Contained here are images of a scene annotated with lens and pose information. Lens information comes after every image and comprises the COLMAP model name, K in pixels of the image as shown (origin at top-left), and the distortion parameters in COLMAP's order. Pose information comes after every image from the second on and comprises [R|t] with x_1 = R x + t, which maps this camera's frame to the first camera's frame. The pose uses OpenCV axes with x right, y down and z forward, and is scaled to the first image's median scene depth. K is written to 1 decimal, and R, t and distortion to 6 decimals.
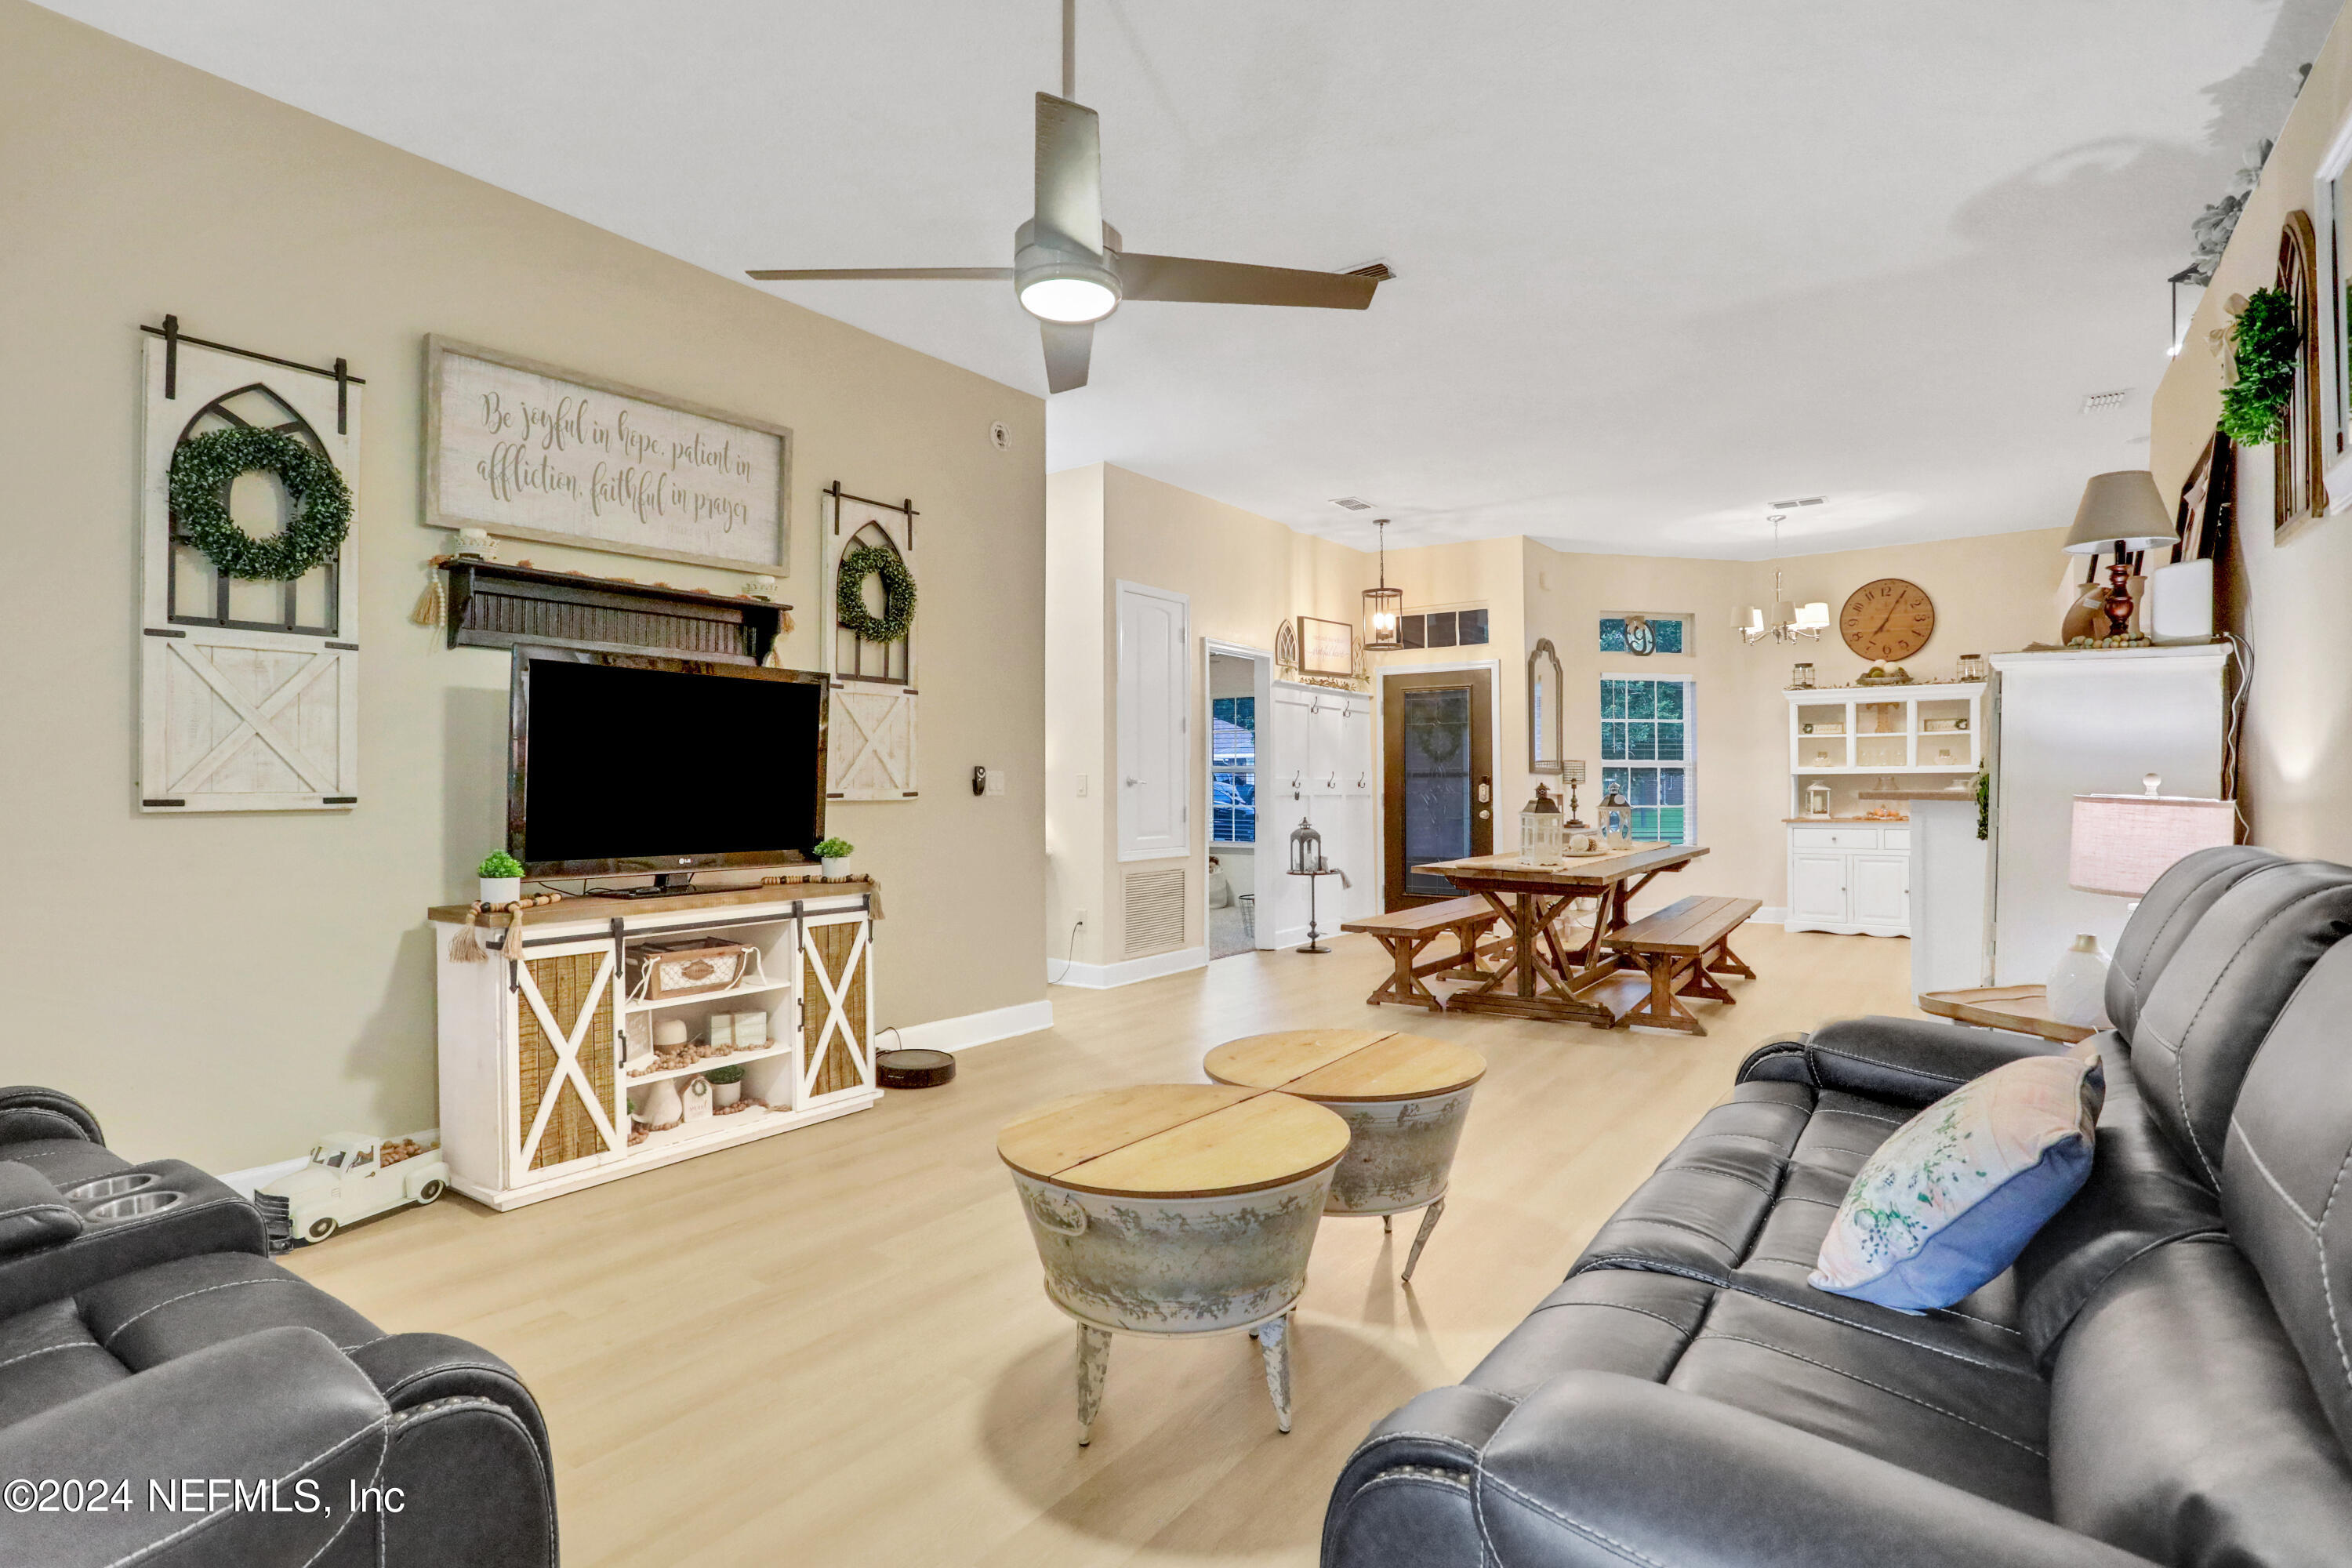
lens RADIAL K [[1146.6, 0, 1146.3], [0, 1146.6, 779.5], [0, 0, 1]] dist [-0.073199, 0.026295]
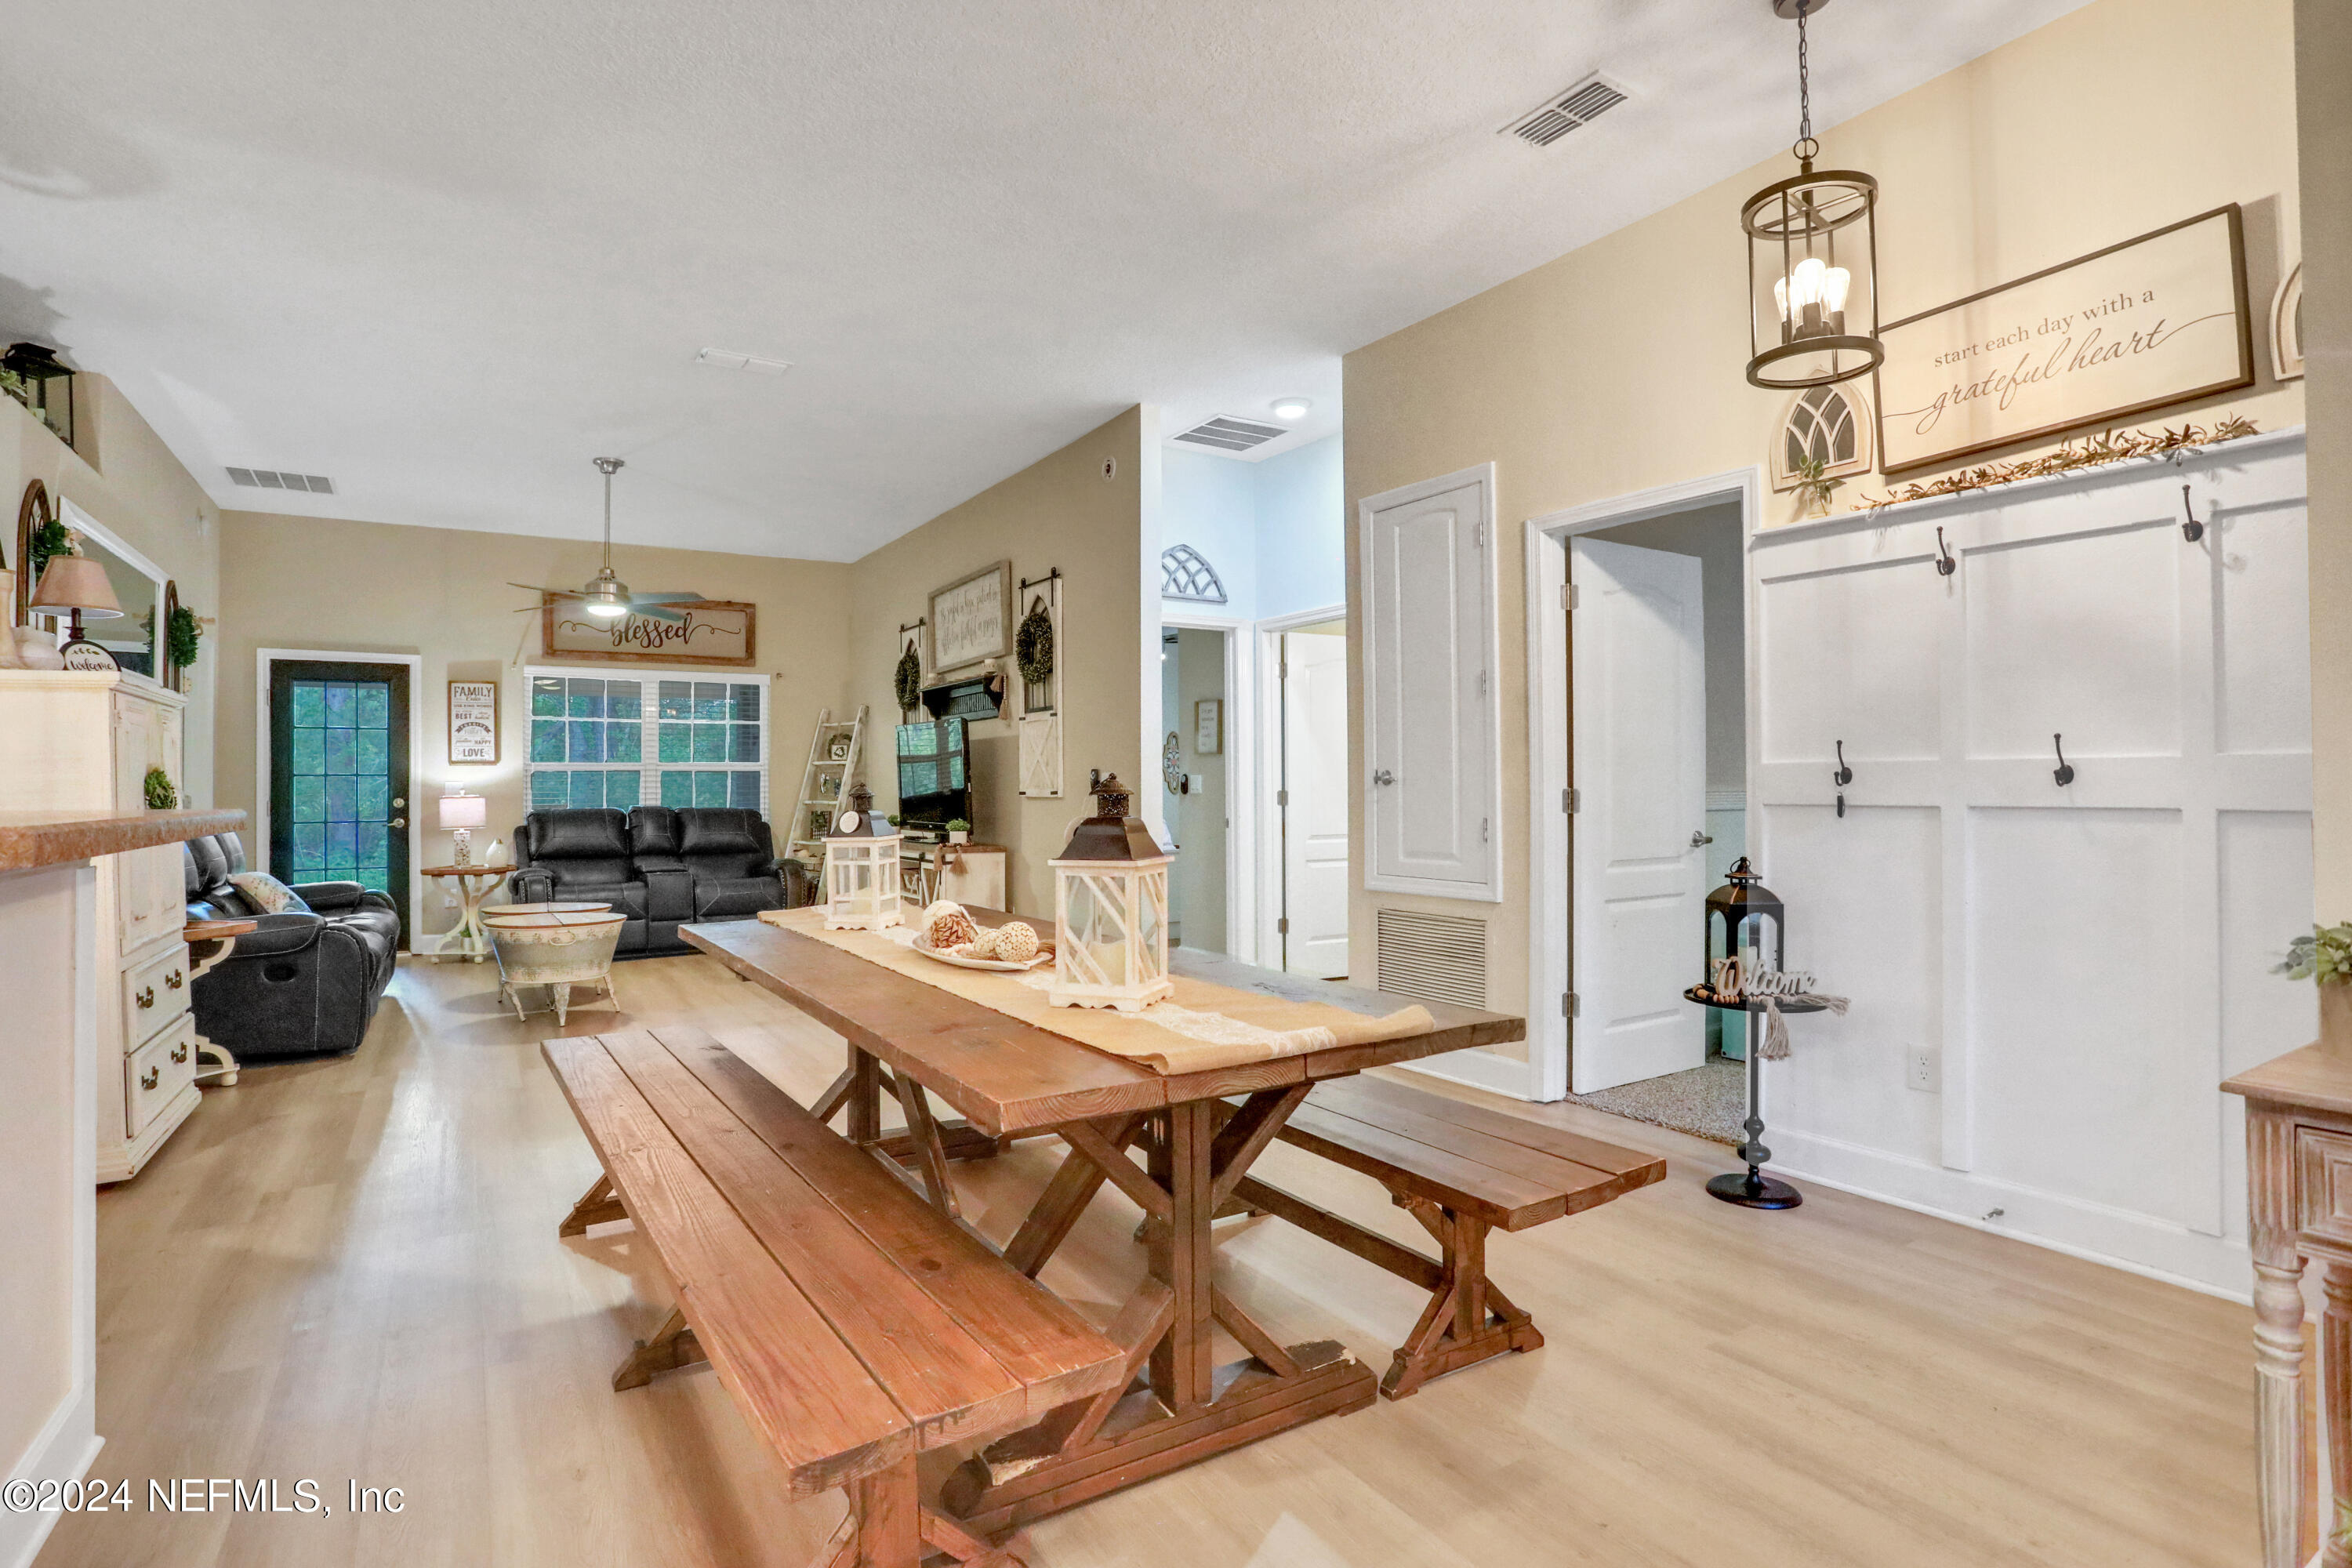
lens RADIAL K [[1167.7, 0, 1173.2], [0, 1167.7, 770.1], [0, 0, 1]] dist [-0.081614, 0.038233]
pose [[-0.360350, -0.007540, -0.932787, 1.035972], [0.014642, 0.999798, -0.013738, 0.007890], [0.932702, -0.018608, -0.360167, 1.679113]]
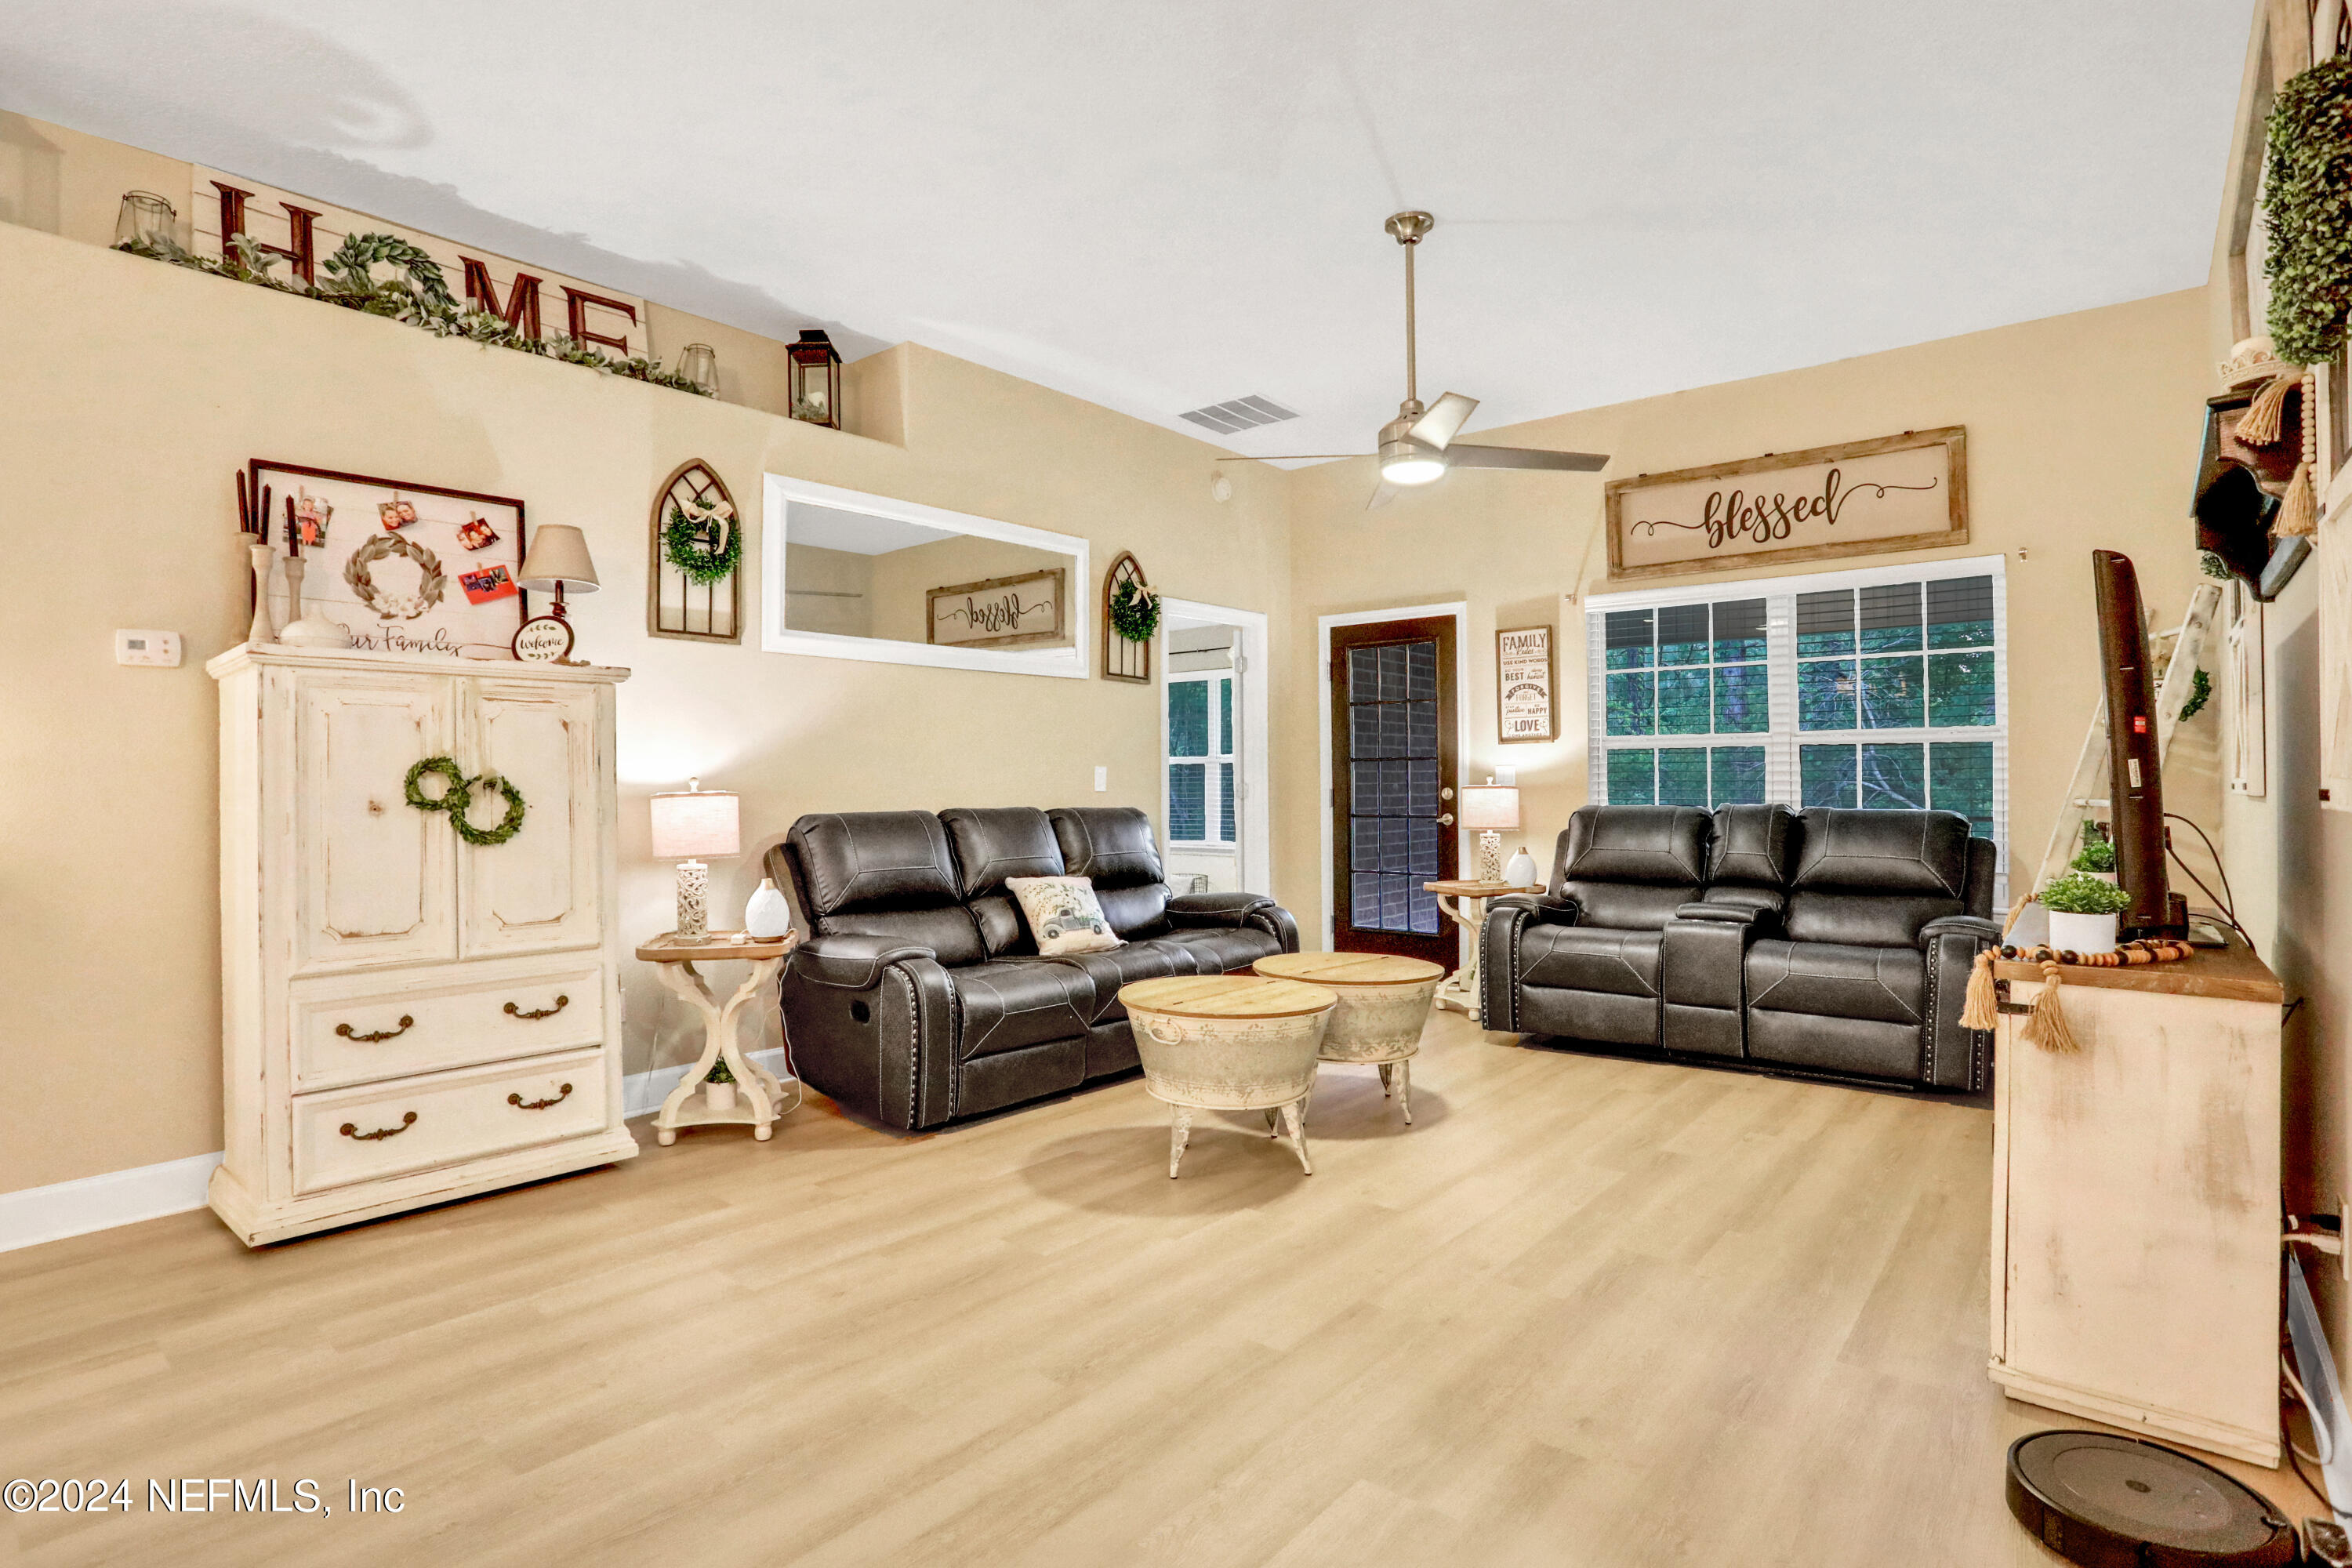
lens RADIAL K [[1178.7, 0, 1164.7], [0, 1178.7, 778.1], [0, 0, 1]] dist [-0.086709, 0.038884]
pose [[-0.997623, 0.009032, 0.068320, 0.089629], [0.008439, 0.999924, -0.008963, 0.008048], [-0.068396, -0.008365, -0.997623, 1.370982]]
